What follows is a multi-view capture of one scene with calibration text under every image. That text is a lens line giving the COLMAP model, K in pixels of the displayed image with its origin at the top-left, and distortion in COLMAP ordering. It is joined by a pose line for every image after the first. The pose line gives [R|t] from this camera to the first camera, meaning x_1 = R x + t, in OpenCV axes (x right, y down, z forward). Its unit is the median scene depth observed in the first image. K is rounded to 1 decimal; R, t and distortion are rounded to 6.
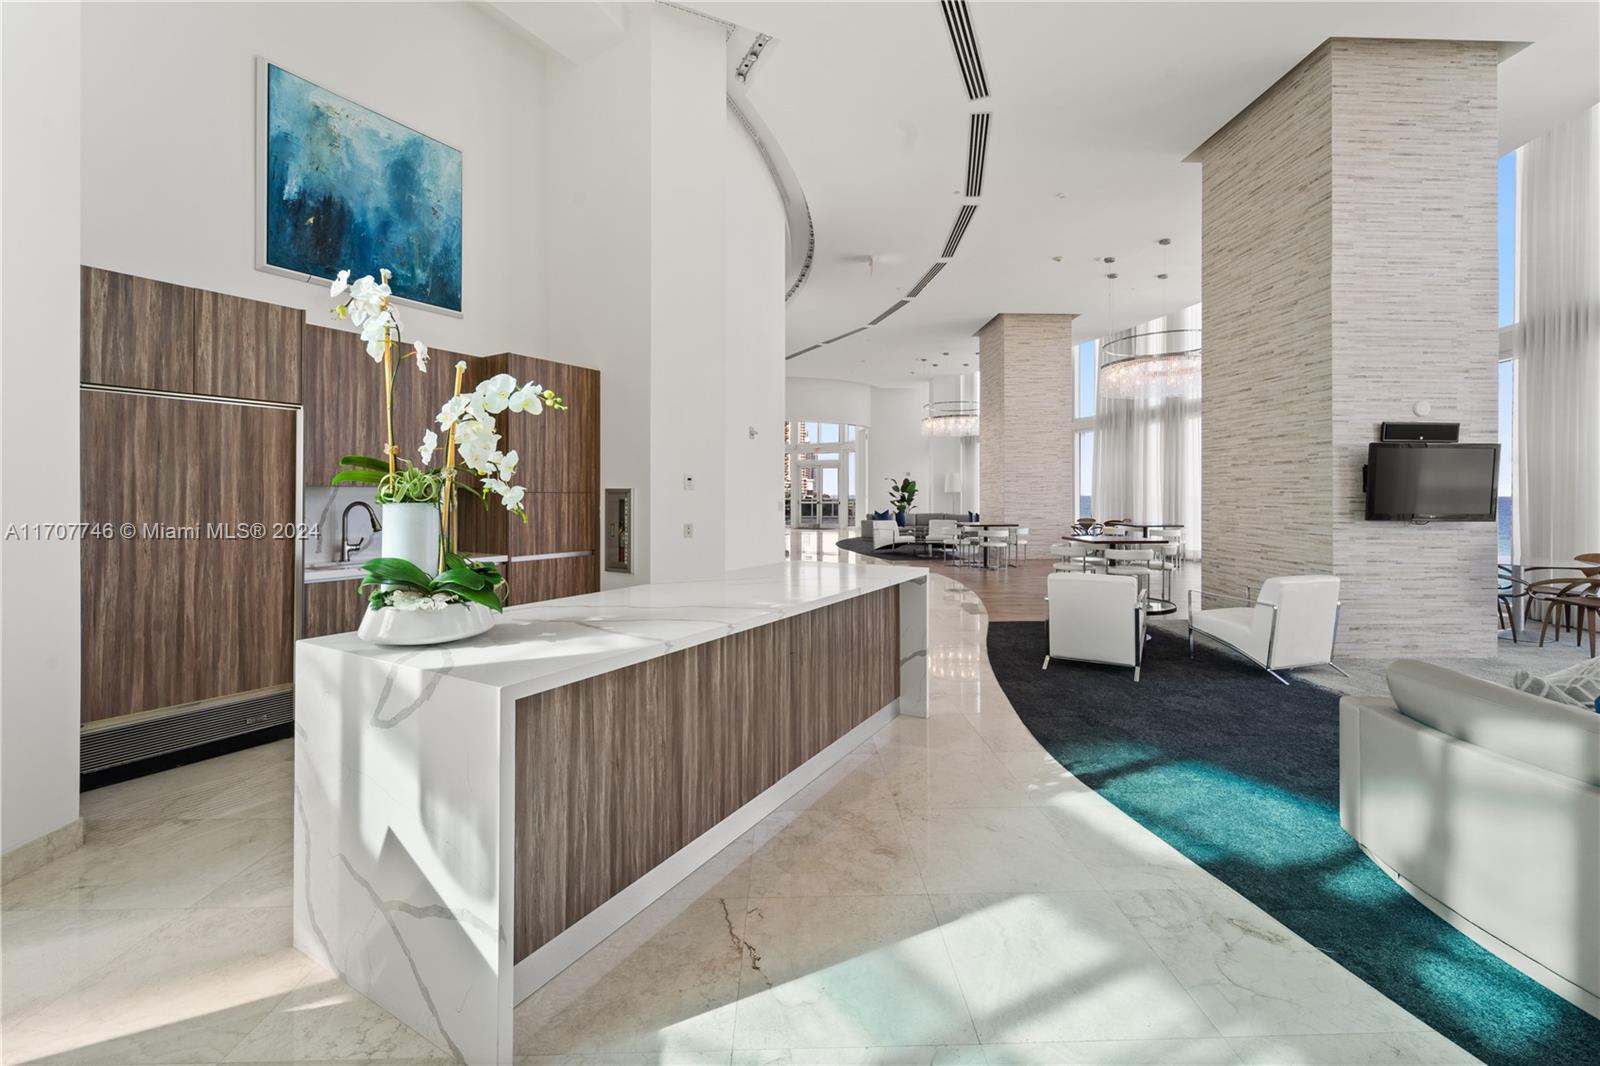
lens RADIAL K [[665.4, 0, 782.3], [0, 665.4, 492.0], [0, 0, 1]] dist [-0.002639, -0.000795]
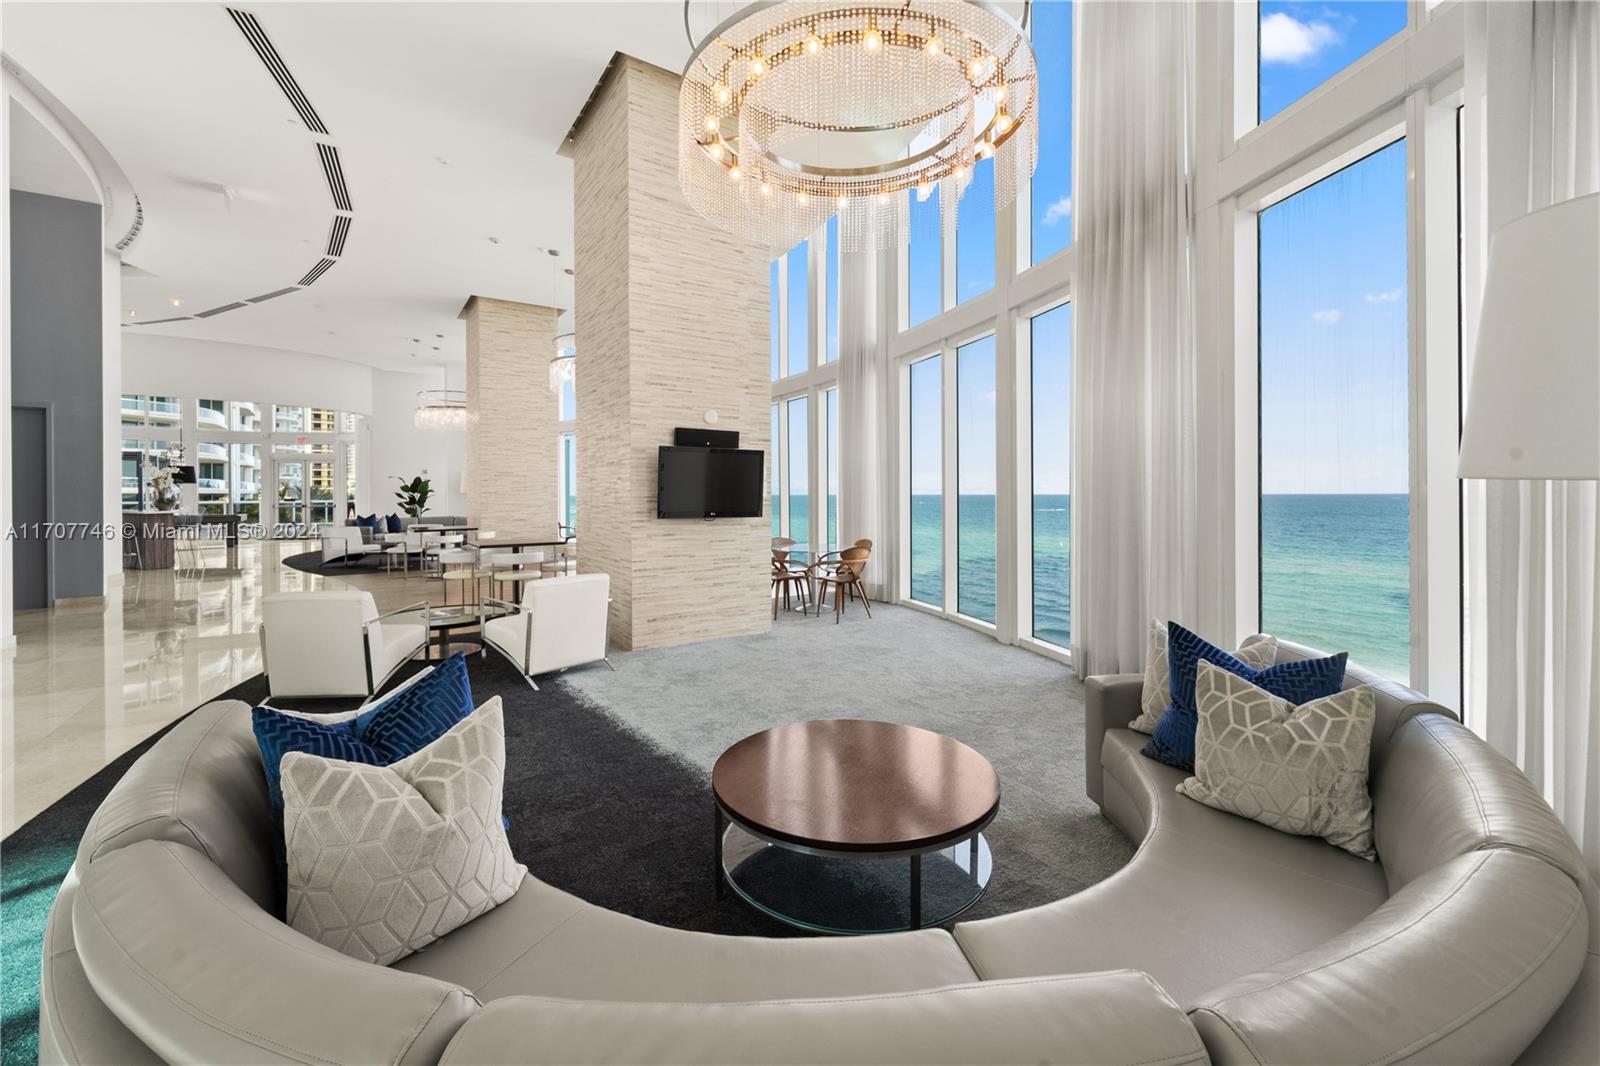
lens RADIAL K [[665.4, 0, 816.5], [0, 665.4, 493.8], [0, 0, 1]] dist [-0.002639, -0.000795]
pose [[0.830346, -0.004506, 0.557231, 0.485430], [0.002761, 0.999988, 0.003972, -0.000671], [-0.557242, -0.001760, 0.830348, -0.032208]]
